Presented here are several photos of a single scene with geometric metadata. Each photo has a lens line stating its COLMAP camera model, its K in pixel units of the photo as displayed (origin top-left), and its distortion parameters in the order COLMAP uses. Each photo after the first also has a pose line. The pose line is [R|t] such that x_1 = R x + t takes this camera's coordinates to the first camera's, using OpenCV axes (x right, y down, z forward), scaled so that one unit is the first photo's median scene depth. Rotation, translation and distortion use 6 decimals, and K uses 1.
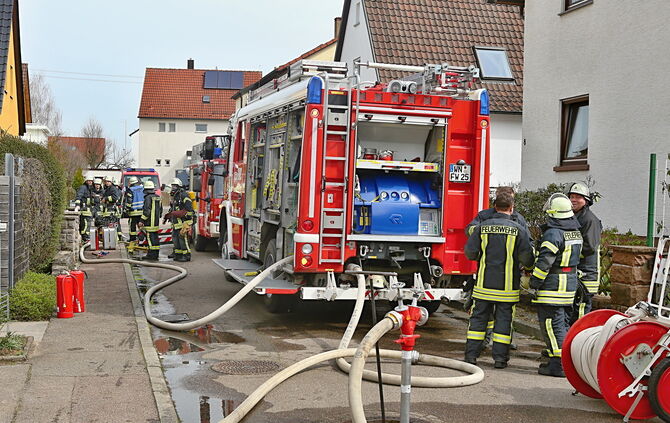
lens RADIAL K [[969.6, 0, 320.1], [0, 969.6, 213.8], [0, 0, 1]] dist [-0.004215, 0.020669]
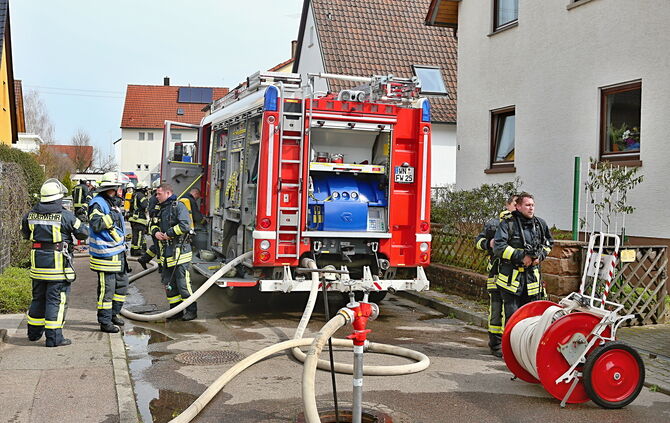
lens RADIAL K [[811.8, 0, 335.0], [0, 811.8, 211.5], [0, 0, 1]] dist [-0.028803, -0.010319]
pose [[0.997837, -0.005526, 0.065511, 0.005399], [0.005437, 0.999984, 0.001536, -0.002111], [-0.065518, -0.001176, 0.997851, 0.088123]]
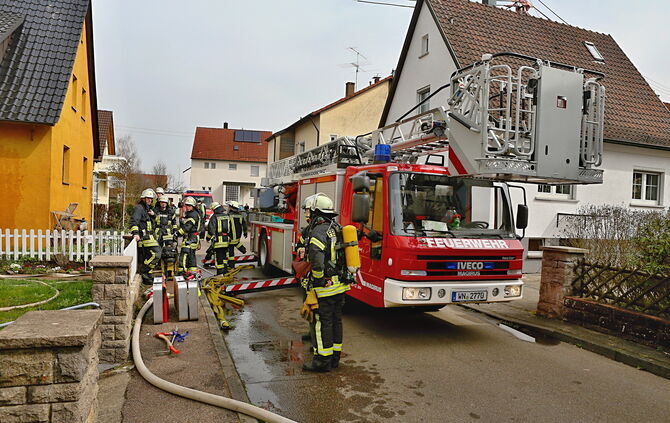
lens RADIAL K [[472.1, 0, 335.0], [0, 472.1, 211.5], [0, 0, 1]] dist [-0.094207, 0.030633]
pose [[0.991426, 0.011696, 0.130145, -0.171188], [-0.009680, 0.999823, -0.016110, -0.022092], [-0.130311, 0.014712, 0.991364, 0.729748]]
